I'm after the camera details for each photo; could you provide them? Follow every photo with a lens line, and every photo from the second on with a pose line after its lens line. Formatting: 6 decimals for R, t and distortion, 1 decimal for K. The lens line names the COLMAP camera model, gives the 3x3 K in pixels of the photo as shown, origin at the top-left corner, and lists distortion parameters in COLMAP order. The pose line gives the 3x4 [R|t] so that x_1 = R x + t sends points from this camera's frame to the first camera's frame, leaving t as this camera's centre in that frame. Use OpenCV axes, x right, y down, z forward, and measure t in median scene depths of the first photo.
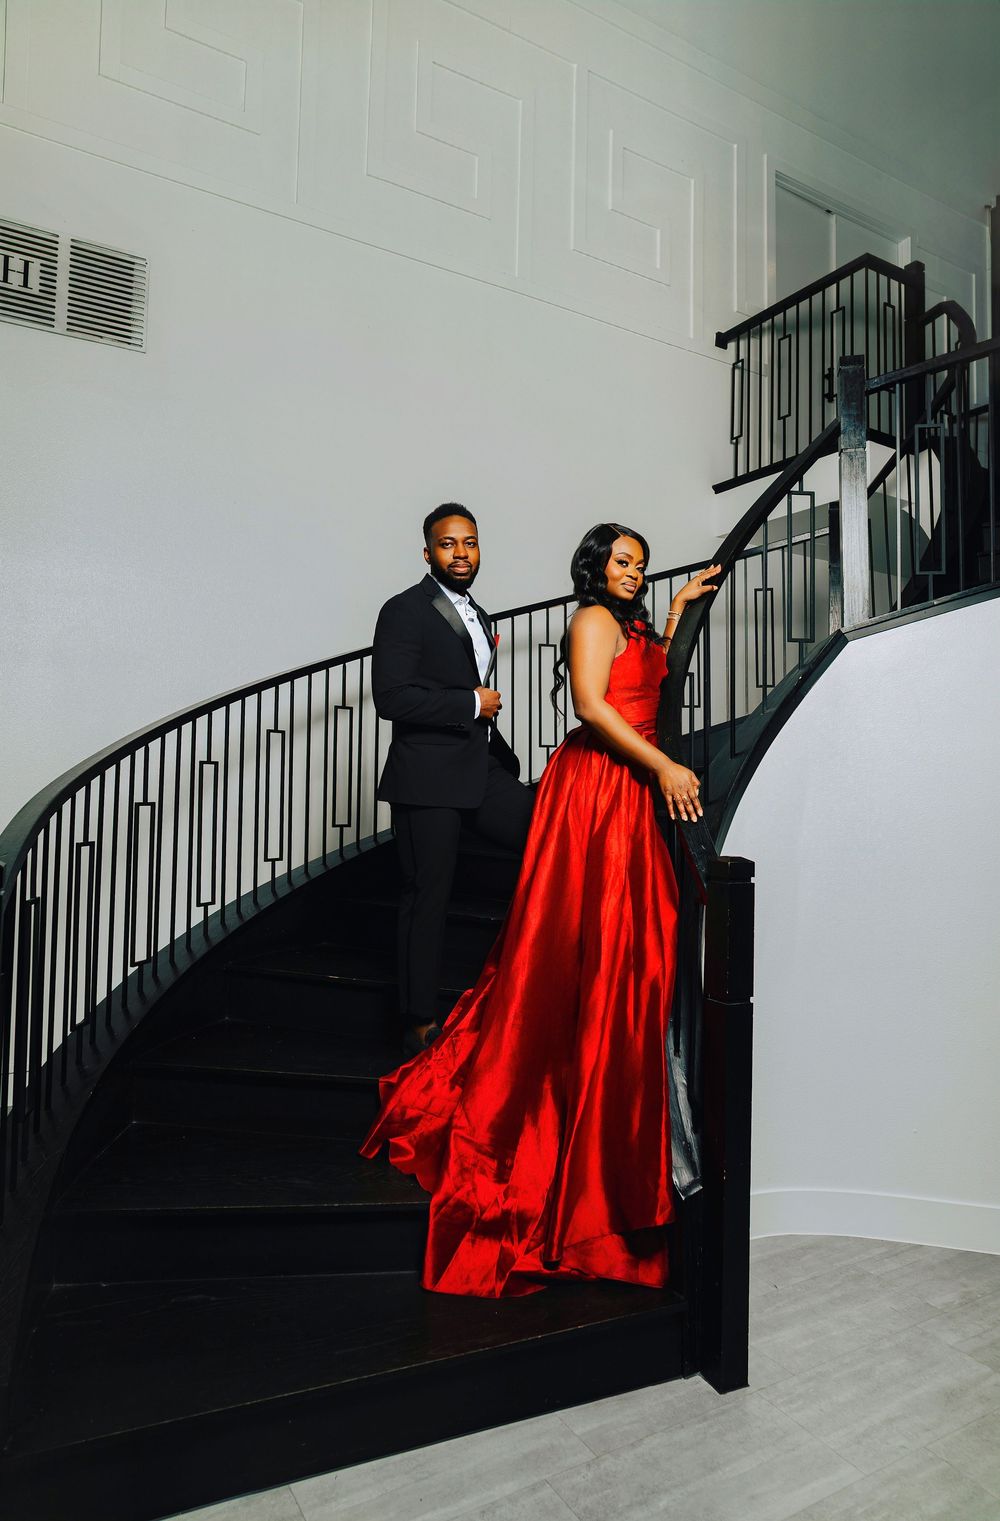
lens RADIAL K [[947.8, 0, 467.8], [0, 947.8, 739.3], [0, 0, 1]] dist [-0.035402, 0.022573]
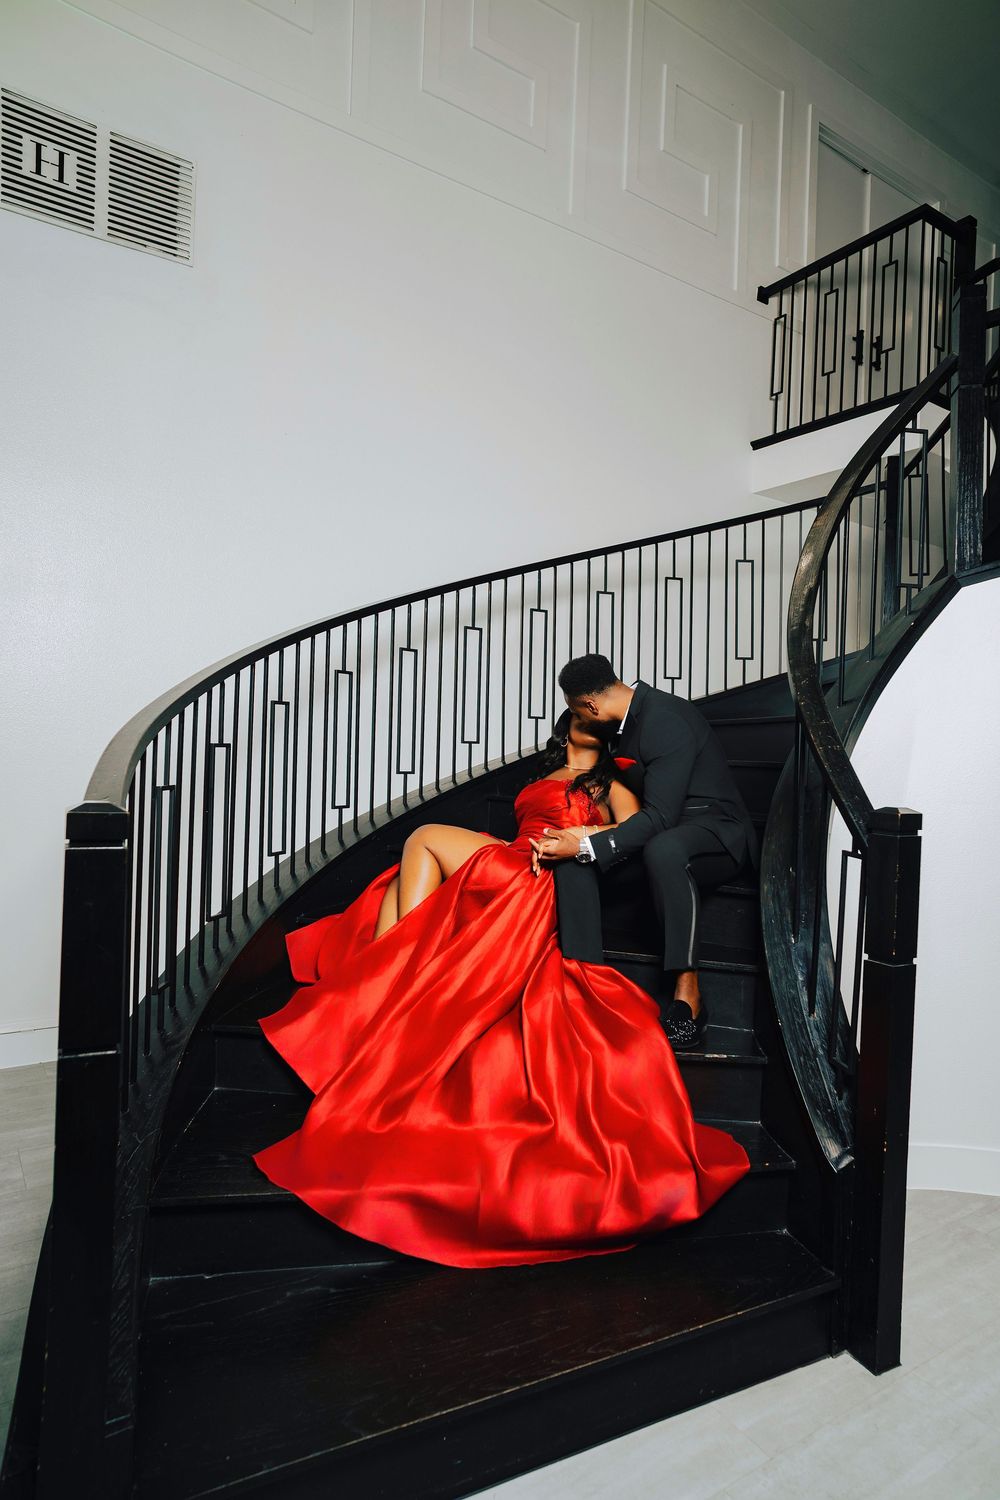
lens RADIAL K [[886.8, 0, 502.0], [0, 886.8, 744.3], [0, 0, 1]] dist [-0.044207, 0.036972]
pose [[0.997950, 0.013994, 0.062447, -0.111595], [-0.017320, 0.998442, 0.053040, 0.015709], [-0.061608, -0.054013, 0.996638, 0.116907]]
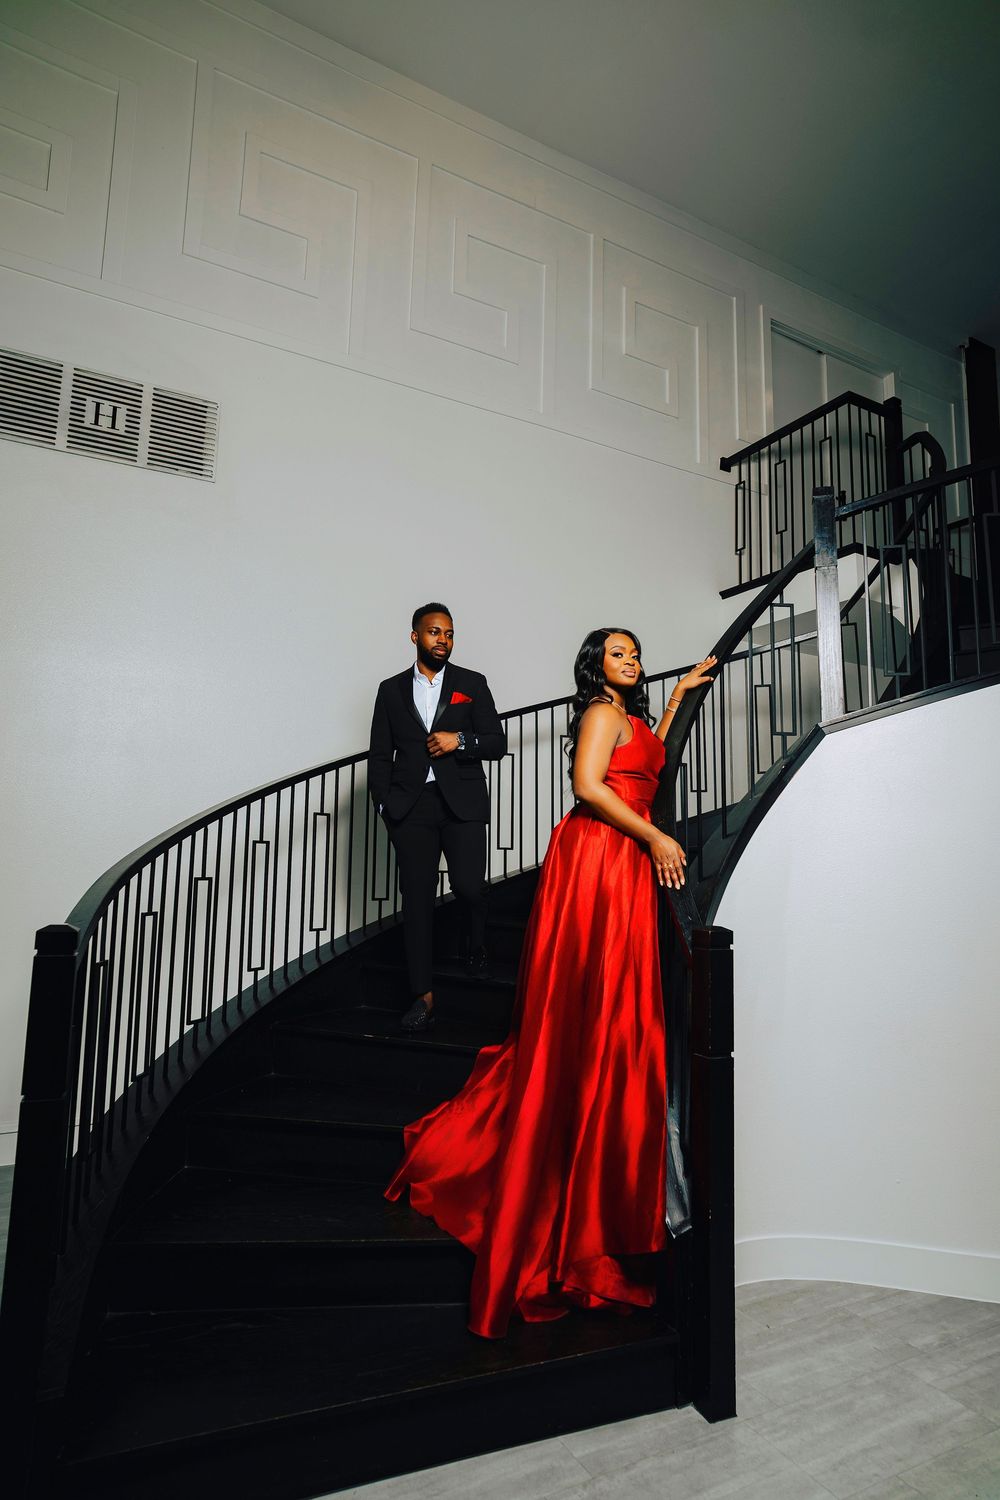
lens RADIAL K [[886.8, 0, 499.2], [0, 886.8, 749.6], [0, 0, 1]] dist [-0.044207, 0.036972]
pose [[0.999892, -0.001105, -0.014663, 0.026027], [-0.000037, 0.996979, -0.077673, -0.003463], [0.014704, 0.077665, 0.996871, -0.055276]]
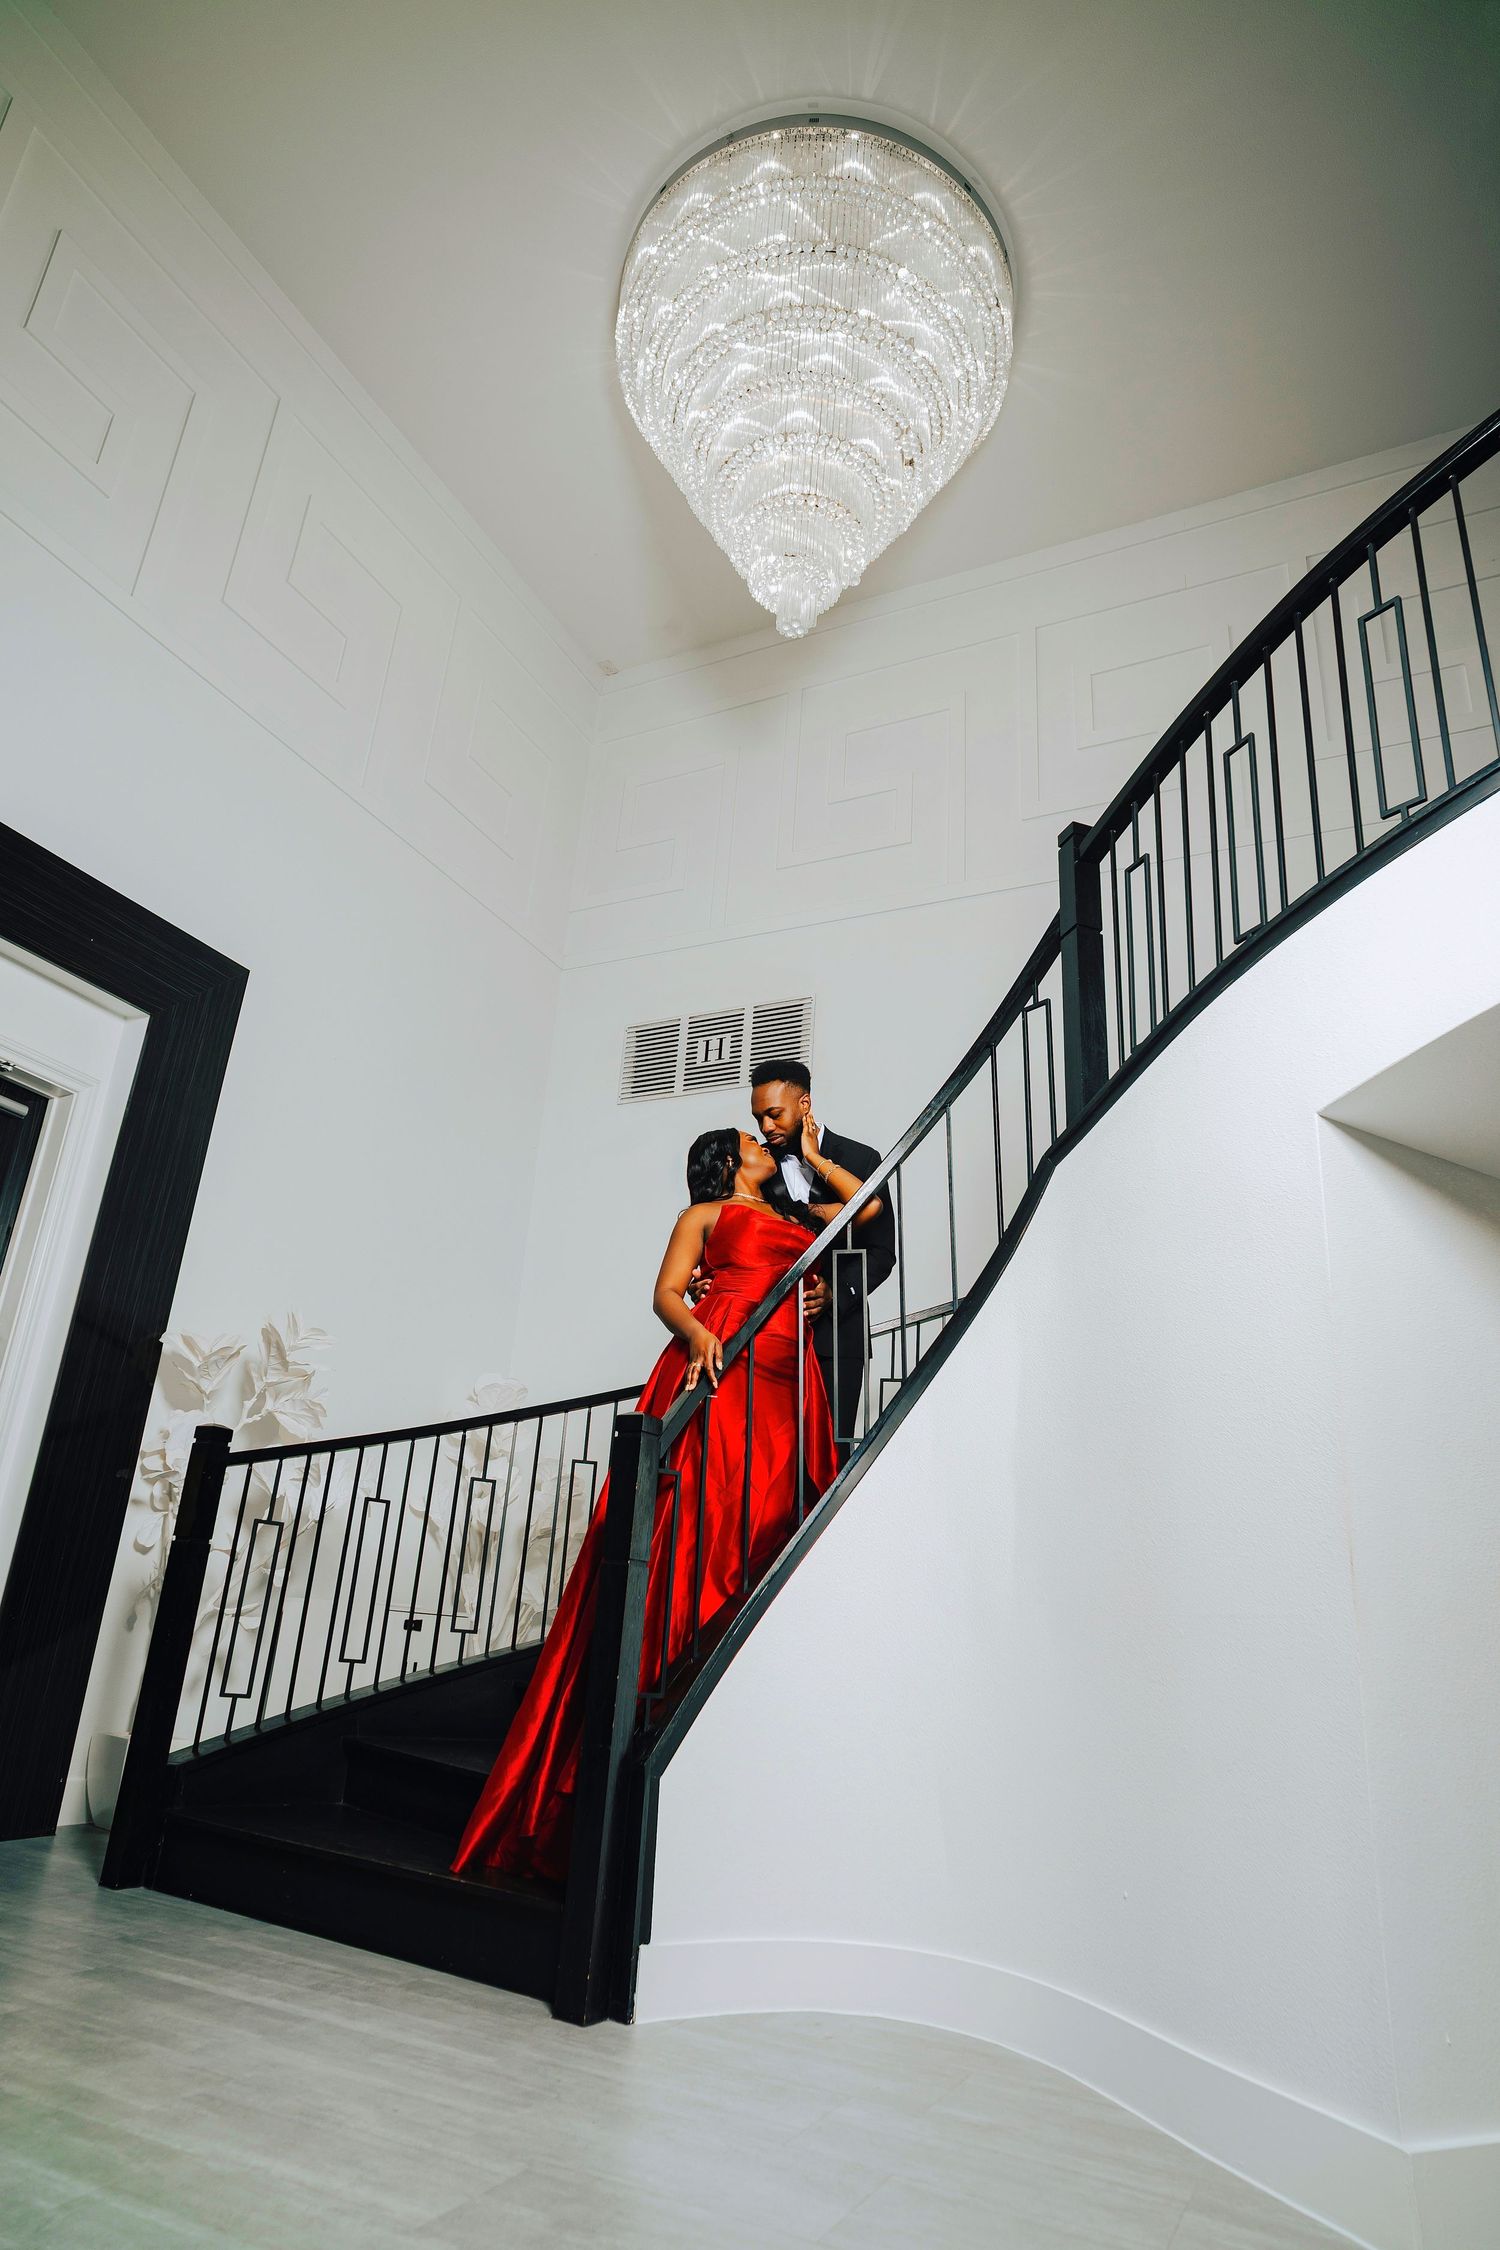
lens RADIAL K [[1330.2, 0, 737.0], [0, 1330.2, 1137.9], [0, 0, 1]] dist [-0.044207, 0.036972]
pose [[0.556760, -0.276845, -0.783183, 1.029359], [-0.014145, 0.939532, -0.342169, 0.224998], [0.830553, 0.201584, 0.519177, 0.220493]]
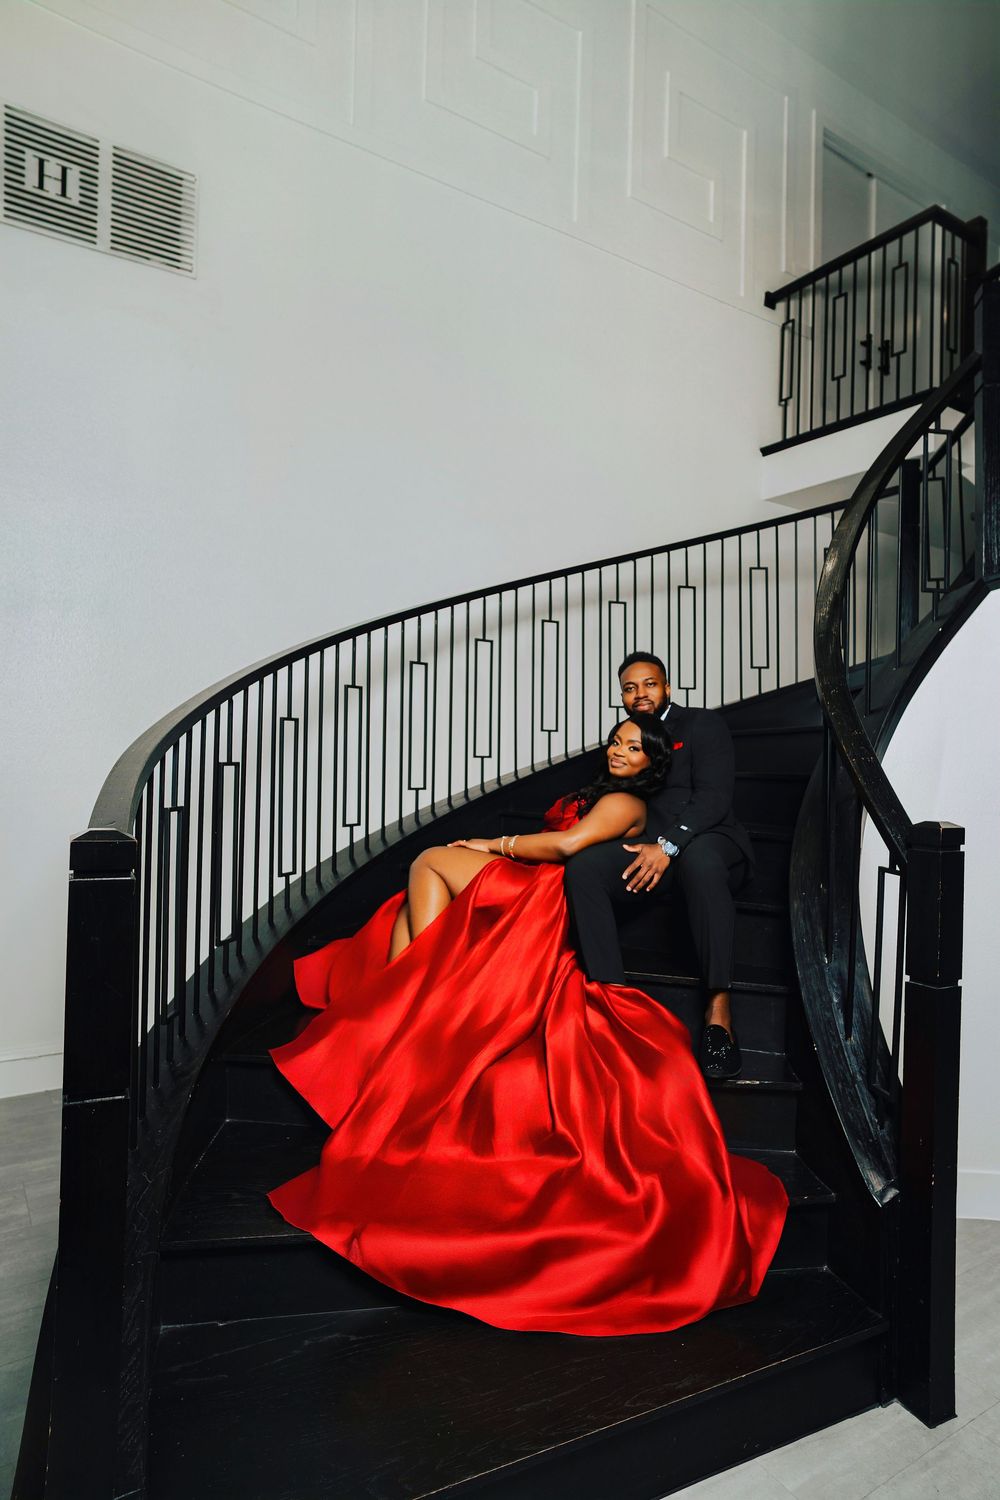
lens RADIAL K [[886.8, 0, 497.5], [0, 886.8, 743.1], [0, 0, 1]] dist [-0.044207, 0.036972]
pose [[0.998625, 0.002866, 0.052346, -0.120836], [-0.004874, 0.999255, 0.038278, 0.014440], [-0.052197, -0.038480, 0.997895, 0.142130]]
